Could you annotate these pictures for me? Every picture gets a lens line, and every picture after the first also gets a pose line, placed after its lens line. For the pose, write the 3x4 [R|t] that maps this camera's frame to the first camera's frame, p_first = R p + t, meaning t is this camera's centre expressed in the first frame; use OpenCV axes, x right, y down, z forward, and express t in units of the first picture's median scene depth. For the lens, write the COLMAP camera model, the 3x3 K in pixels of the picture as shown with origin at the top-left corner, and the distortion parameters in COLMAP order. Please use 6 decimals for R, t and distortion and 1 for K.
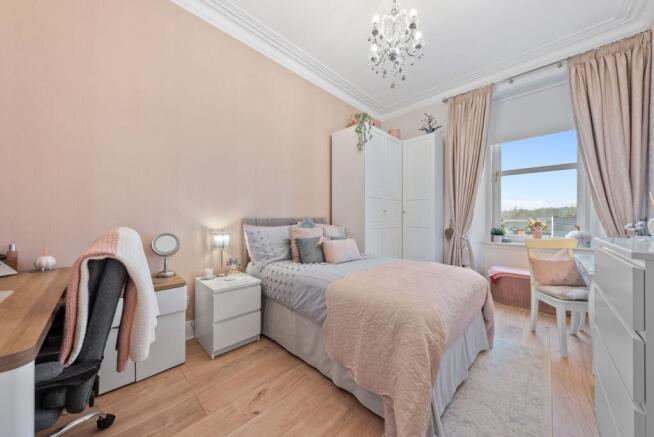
lens RADIAL K [[227.3, 0, 331.1], [0, 227.3, 216.2], [0, 0, 1]] dist [-0.002449, -0.000231]
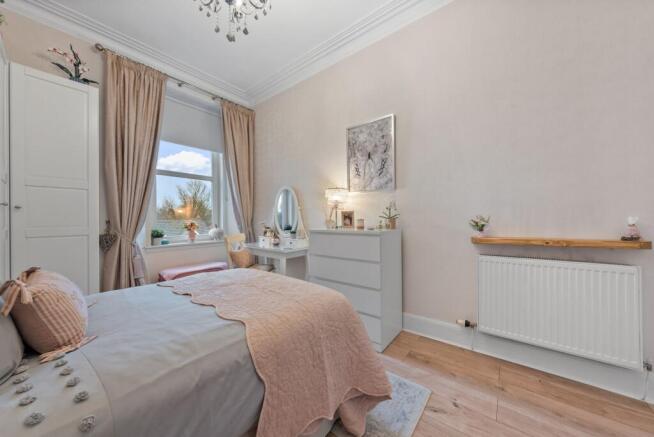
lens RADIAL K [[227.3, 0, 326.9], [0, 227.3, 216.9], [0, 0, 1]] dist [-0.002449, -0.000231]
pose [[-0.100733, 0.005720, 0.994897, -0.268057], [0.002150, 0.999982, -0.005532, 0.006213], [-0.994911, 0.001581, -0.100743, 0.422812]]
